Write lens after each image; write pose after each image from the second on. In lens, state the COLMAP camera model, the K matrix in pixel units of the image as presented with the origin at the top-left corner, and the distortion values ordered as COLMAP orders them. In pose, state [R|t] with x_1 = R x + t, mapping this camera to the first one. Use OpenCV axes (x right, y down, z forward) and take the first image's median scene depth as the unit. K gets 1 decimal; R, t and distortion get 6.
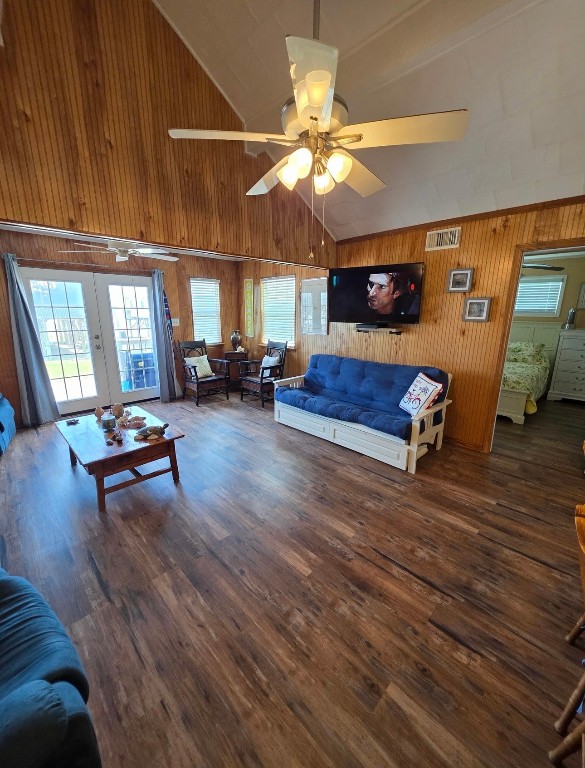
lens RADIAL K [[311.3, 0, 295.3], [0, 311.3, 384.8], [0, 0, 1]] dist [0.000632, -0.000727]
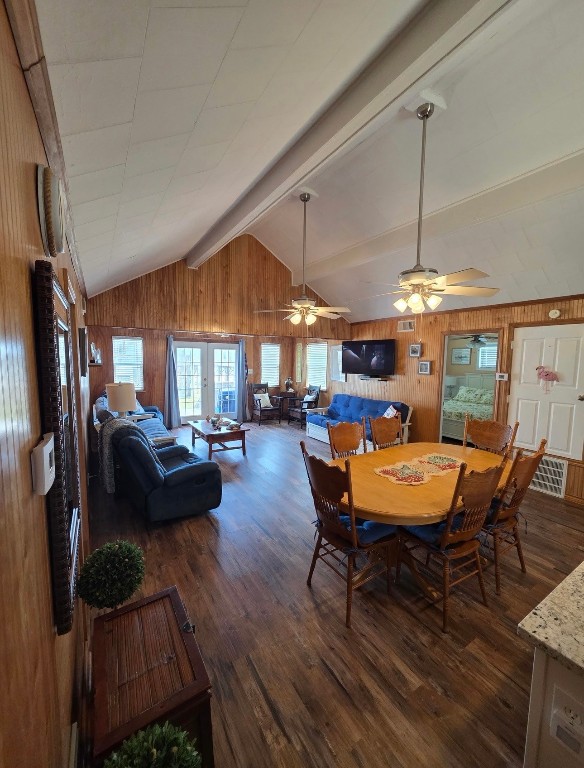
lens RADIAL K [[311.3, 0, 299.3], [0, 311.3, 384.3], [0, 0, 1]] dist [0.000632, -0.000727]
pose [[0.978849, 0.025885, -0.202938, 0.189675], [-0.057358, 0.986902, -0.150778, 0.091587], [0.196378, 0.159229, 0.967513, -0.493405]]
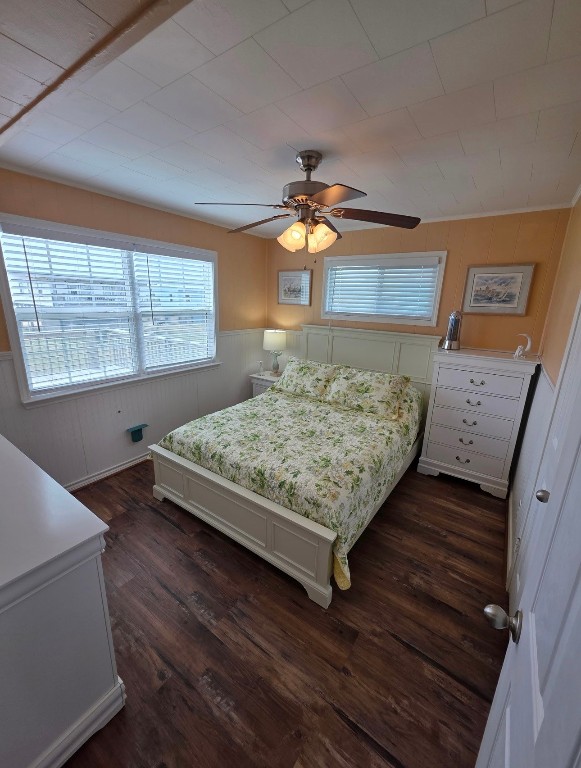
lens RADIAL K [[311.3, 0, 291.9], [0, 311.3, 383.1], [0, 0, 1]] dist [0.000632, -0.000727]
pose [[0.983186, -0.022975, 0.181158, 0.577407], [0.019211, 0.999562, 0.022502, -0.157309], [-0.181595, -0.018644, 0.983197, 0.580832]]
